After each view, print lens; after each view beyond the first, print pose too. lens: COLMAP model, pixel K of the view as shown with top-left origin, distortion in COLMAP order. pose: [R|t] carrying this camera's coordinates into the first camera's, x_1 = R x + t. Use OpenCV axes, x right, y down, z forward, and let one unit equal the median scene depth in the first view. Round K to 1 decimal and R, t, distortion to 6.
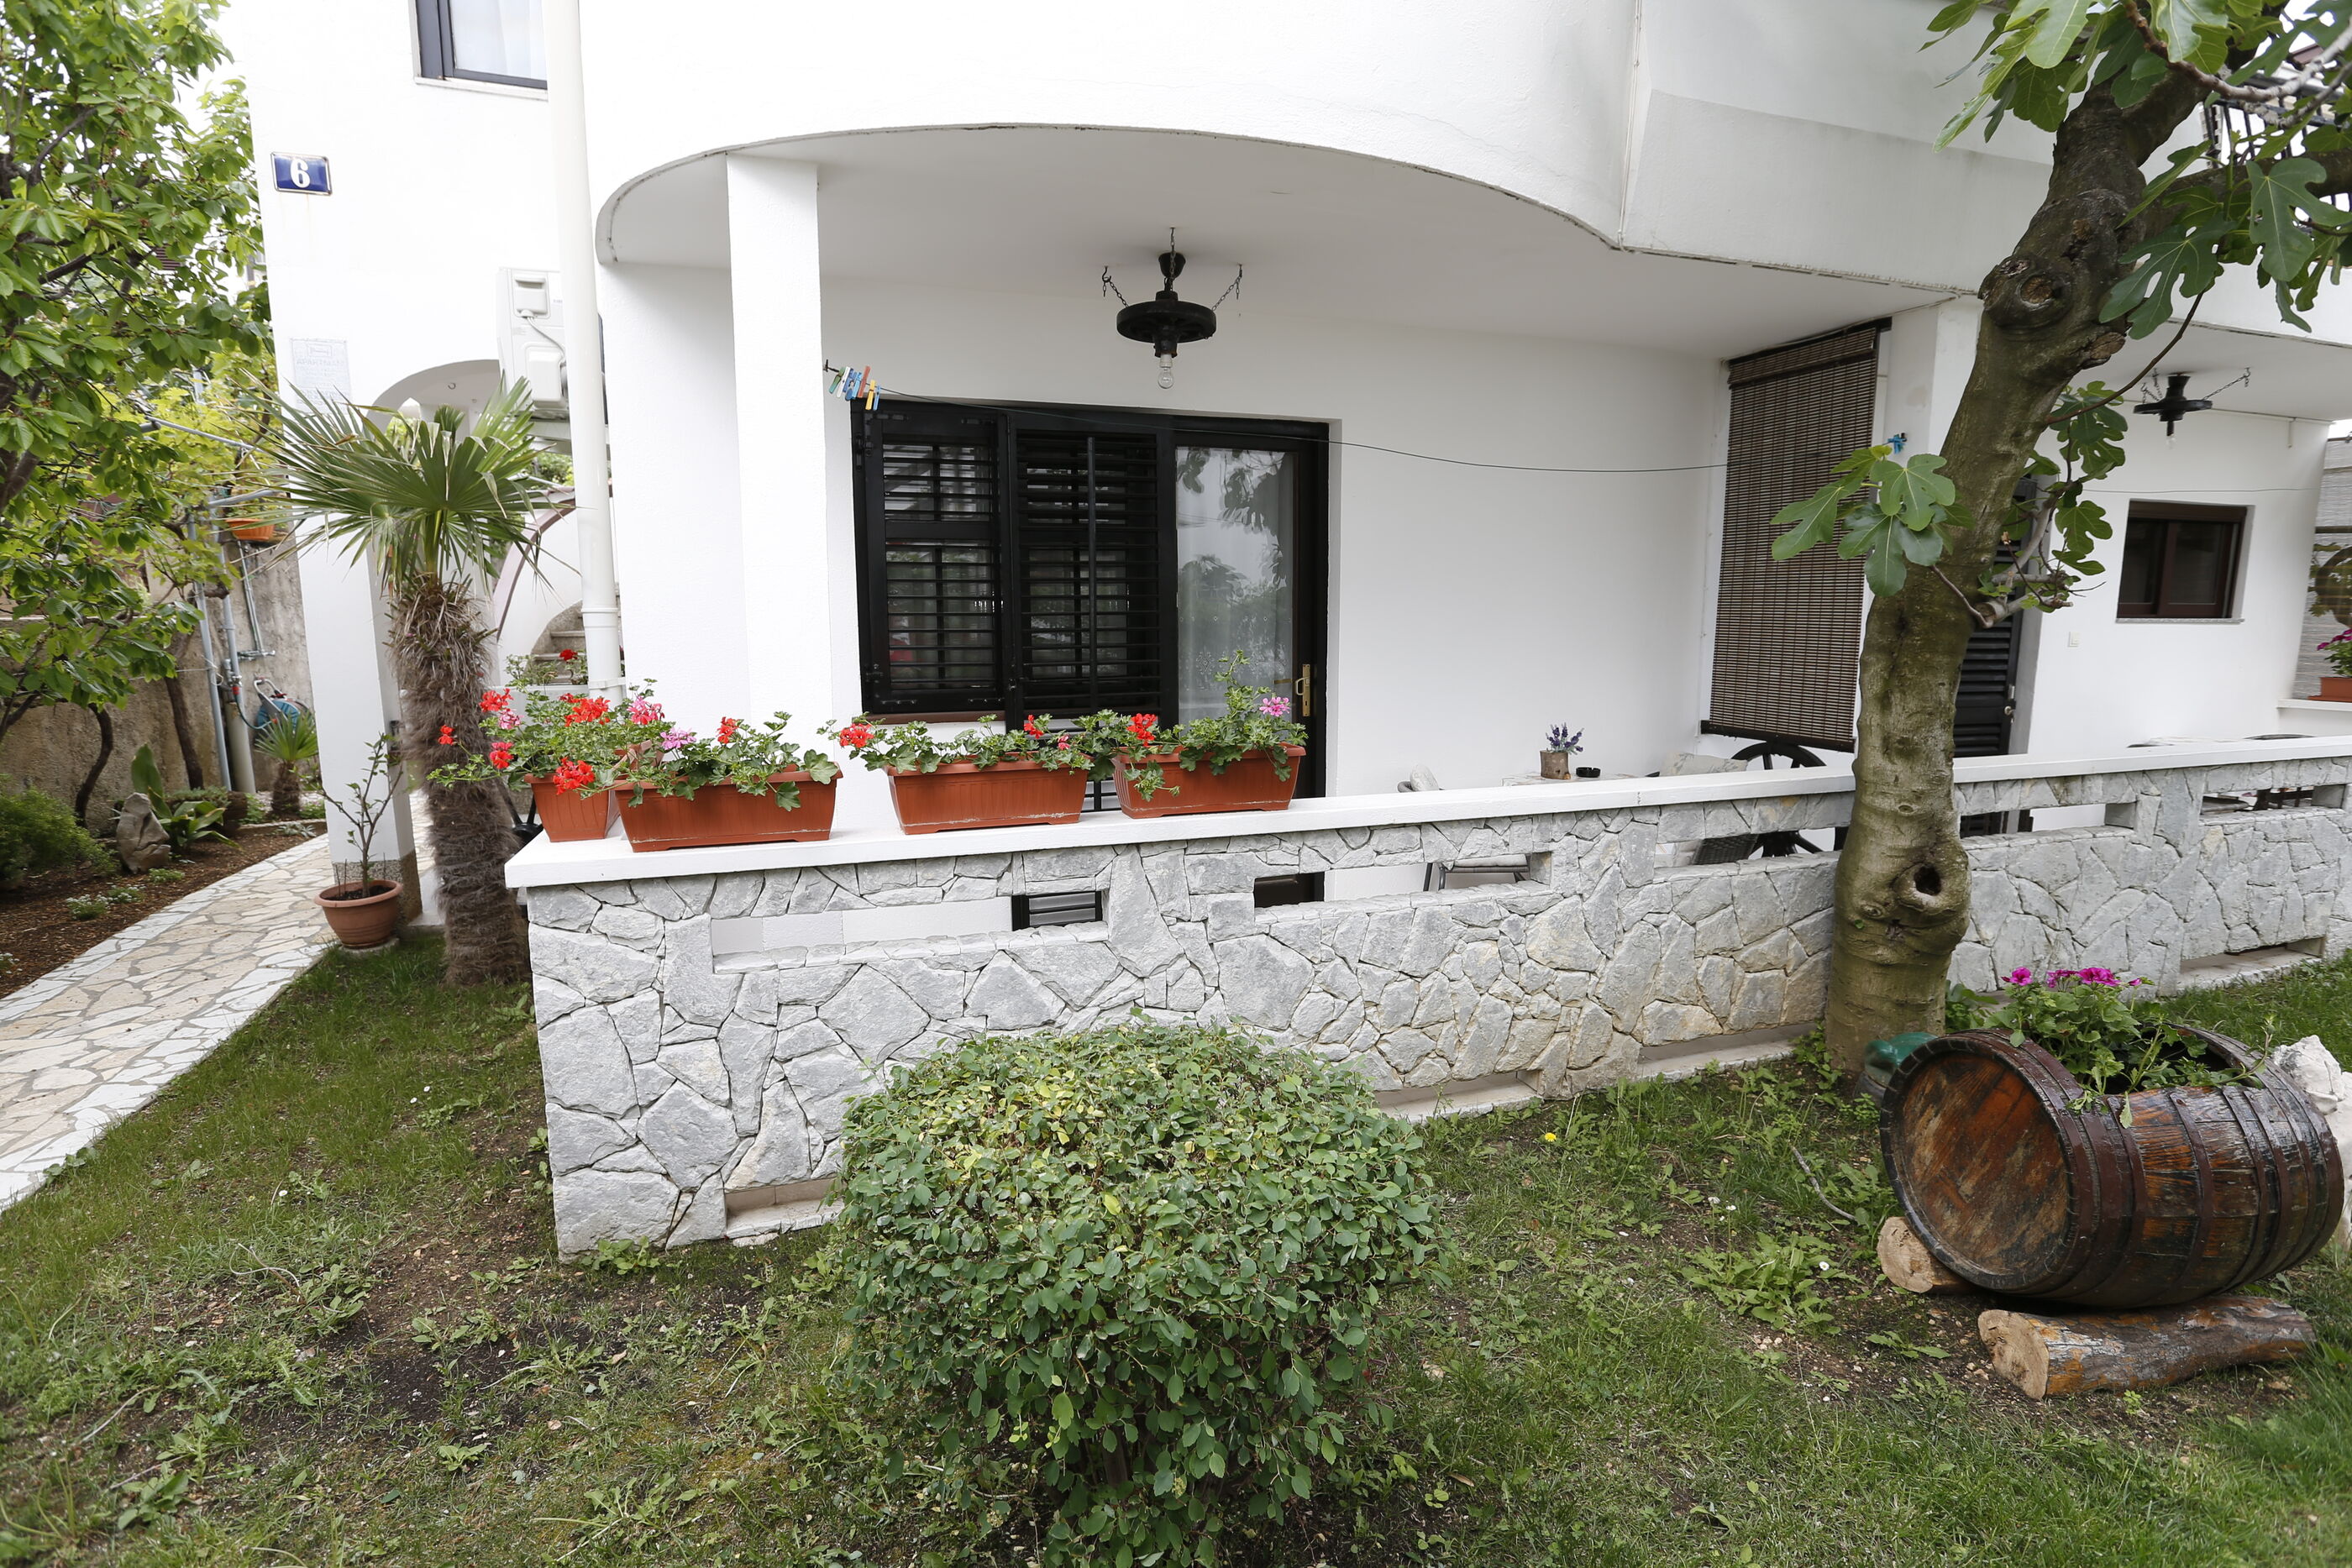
lens RADIAL K [[1120.1, 0, 1172.5], [0, 1120.1, 782.5], [0, 0, 1]] dist [-0.057038, 0.027445]
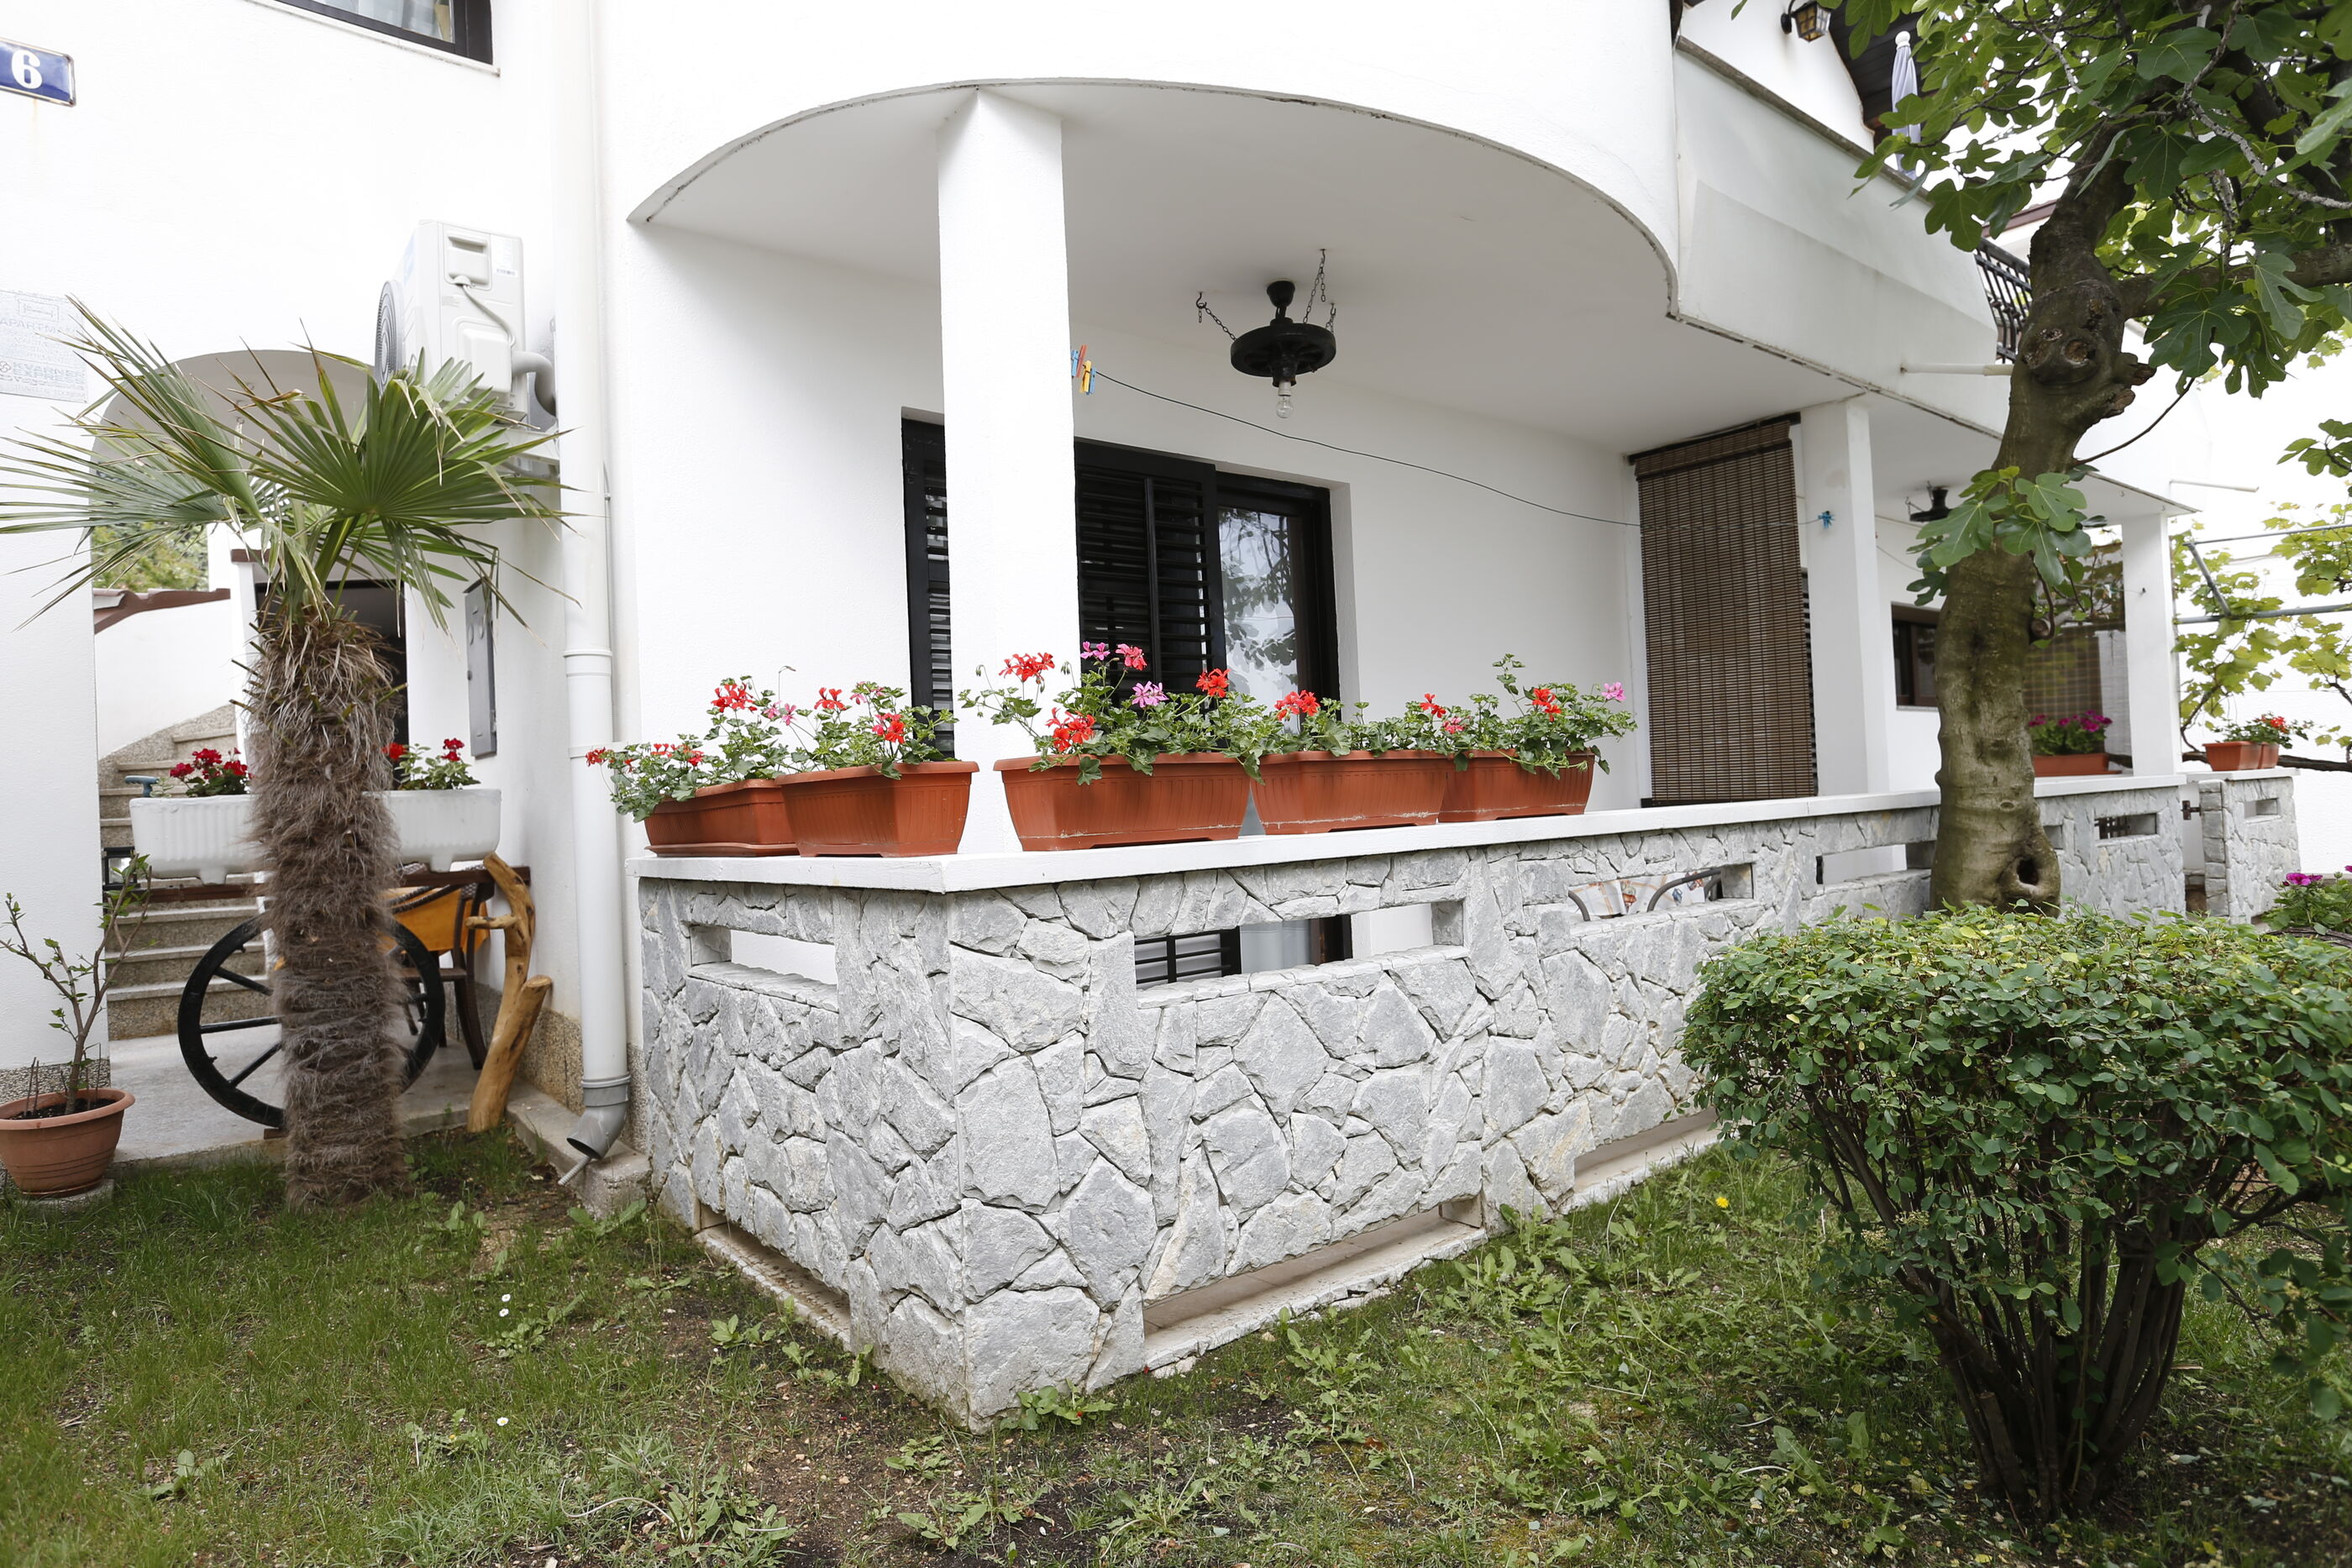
lens RADIAL K [[1296.2, 0, 1176.0], [0, 1296.2, 784.0], [0, 0, 1]] dist [-0.052628, 0.040304]
pose [[0.941194, -0.032666, 0.336283, -0.616725], [0.088459, 0.984421, -0.151958, 0.140730], [-0.326080, 0.172769, 0.929421, 0.095988]]
